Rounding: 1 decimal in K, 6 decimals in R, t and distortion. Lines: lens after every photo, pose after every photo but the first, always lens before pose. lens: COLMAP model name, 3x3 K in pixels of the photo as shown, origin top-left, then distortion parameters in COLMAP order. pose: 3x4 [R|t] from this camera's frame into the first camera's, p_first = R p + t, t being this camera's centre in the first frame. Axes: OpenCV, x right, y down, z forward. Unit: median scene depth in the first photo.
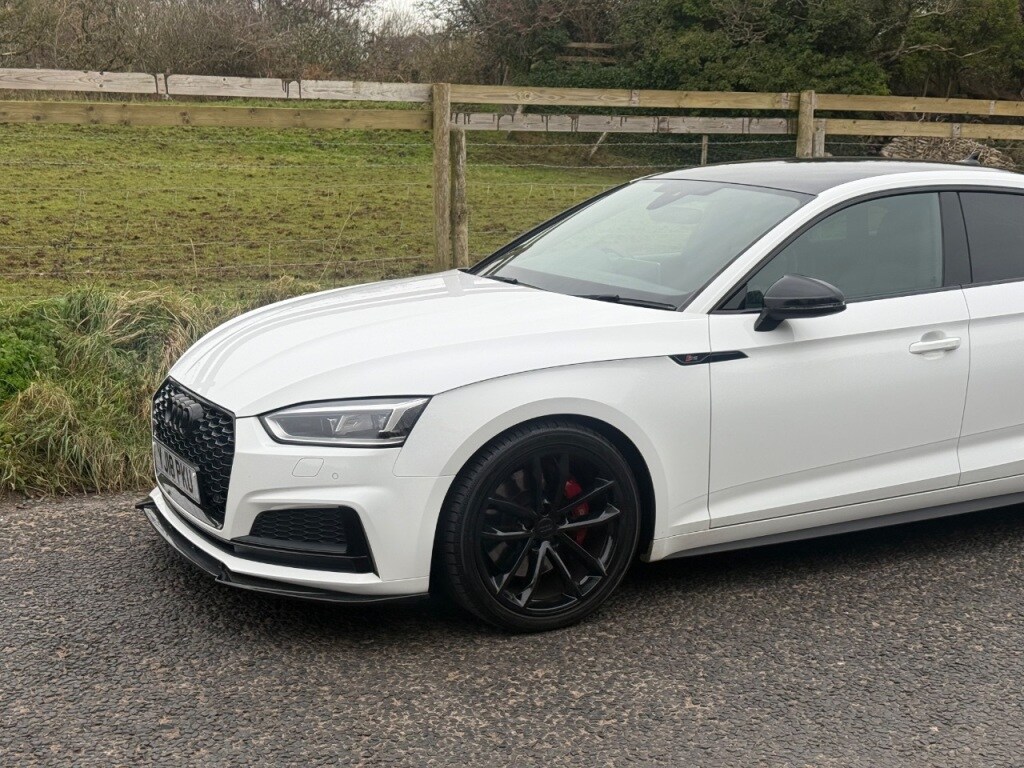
lens RADIAL K [[1416.9, 0, 510.6], [0, 1416.9, 381.6], [0, 0, 1]] dist [0.110794, 0.000000]
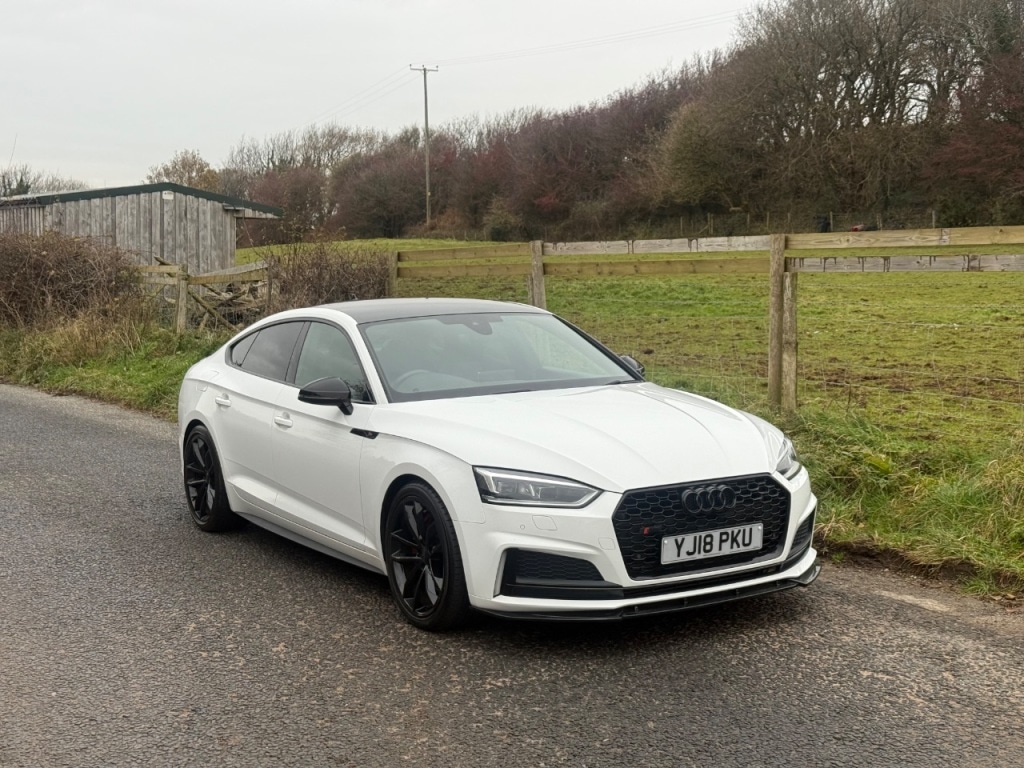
lens RADIAL K [[1416.9, 0, 519.7], [0, 1416.9, 393.0], [0, 0, 1]] dist [0.110794, 0.000000]
pose [[0.119575, 0.075383, -0.989959, 1.105658], [-0.156907, 0.986017, 0.056131, -0.112175], [0.980348, 0.148619, 0.129731, 0.656226]]
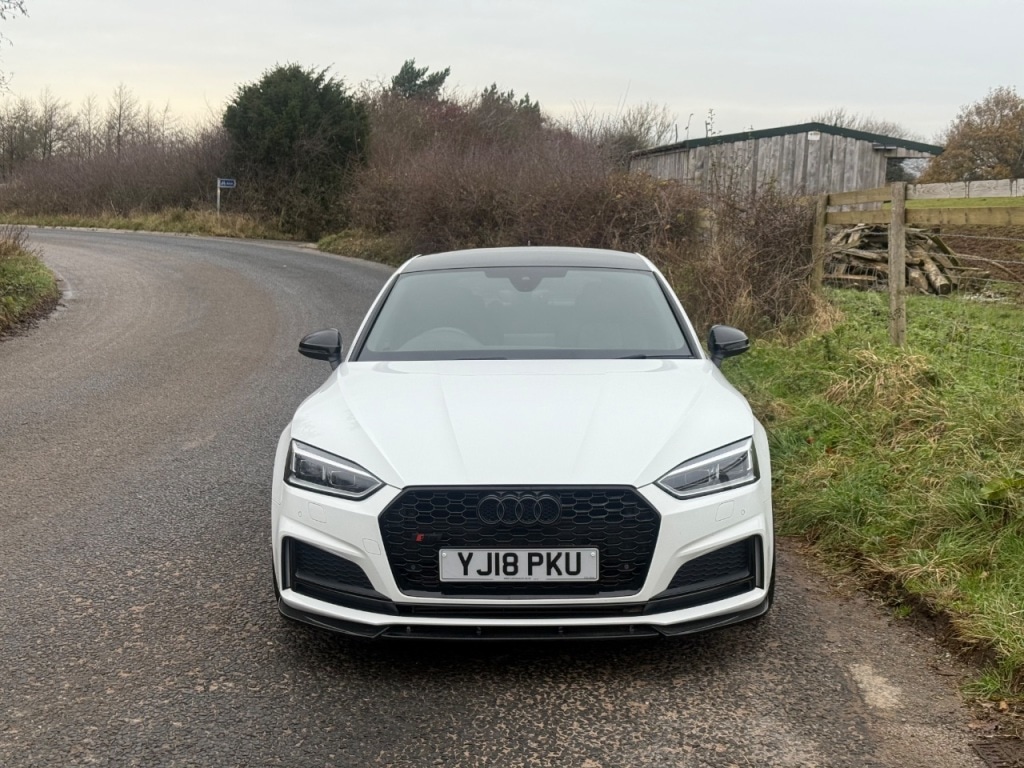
lens RADIAL K [[1416.9, 0, 513.3], [0, 1416.9, 392.4], [0, 0, 1]] dist [0.110794, 0.000000]
pose [[-0.434417, 0.099887, -0.895156, 0.911140], [-0.163193, 0.968655, 0.187286, -0.188424], [0.885805, 0.227443, -0.404499, 1.082671]]
